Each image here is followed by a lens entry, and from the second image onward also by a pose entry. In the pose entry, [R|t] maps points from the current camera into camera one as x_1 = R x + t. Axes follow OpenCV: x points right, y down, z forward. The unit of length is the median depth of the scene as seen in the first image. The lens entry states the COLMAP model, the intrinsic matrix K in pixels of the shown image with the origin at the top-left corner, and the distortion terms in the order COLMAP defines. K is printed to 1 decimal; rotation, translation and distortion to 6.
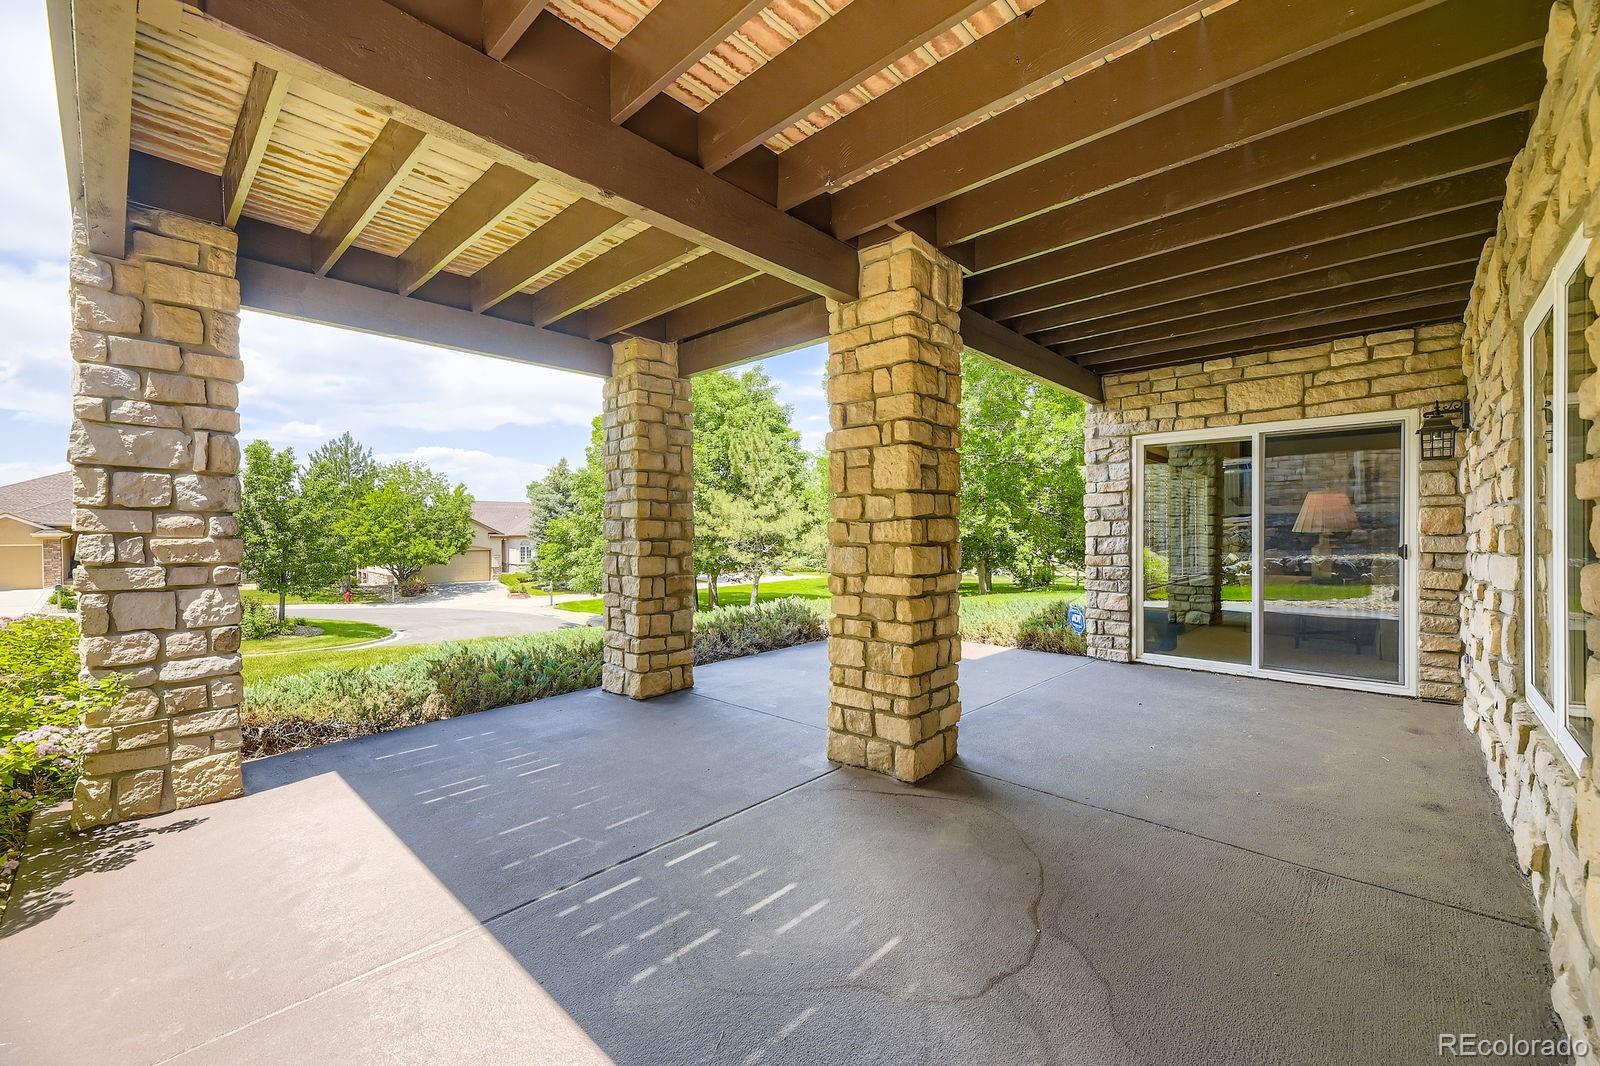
lens RADIAL K [[647.9, 0, 795.3], [0, 647.9, 534.6], [0, 0, 1]] dist [0.015201, -0.003802]
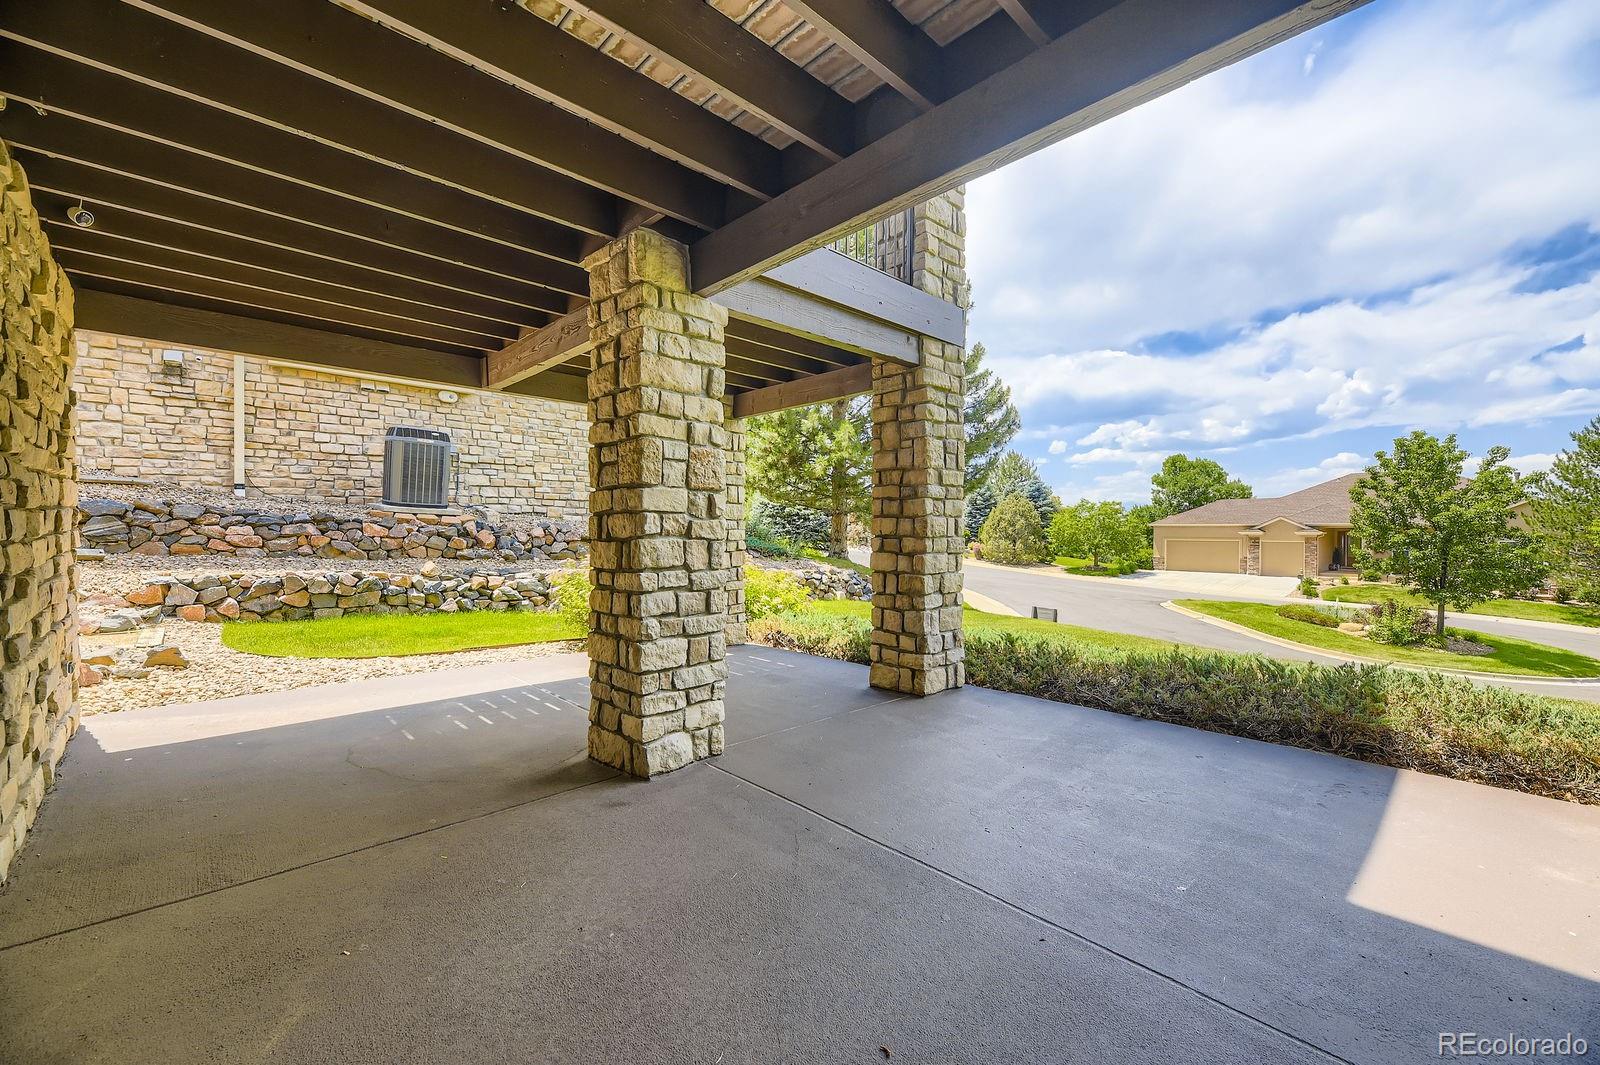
lens RADIAL K [[647.9, 0, 801.2], [0, 647.9, 536.3], [0, 0, 1]] dist [0.015201, -0.003802]
pose [[-0.057355, 0.006241, -0.998334, 0.802100], [-0.004142, 0.999970, 0.006489, 0.001466], [0.998345, 0.004507, -0.057328, 0.907090]]
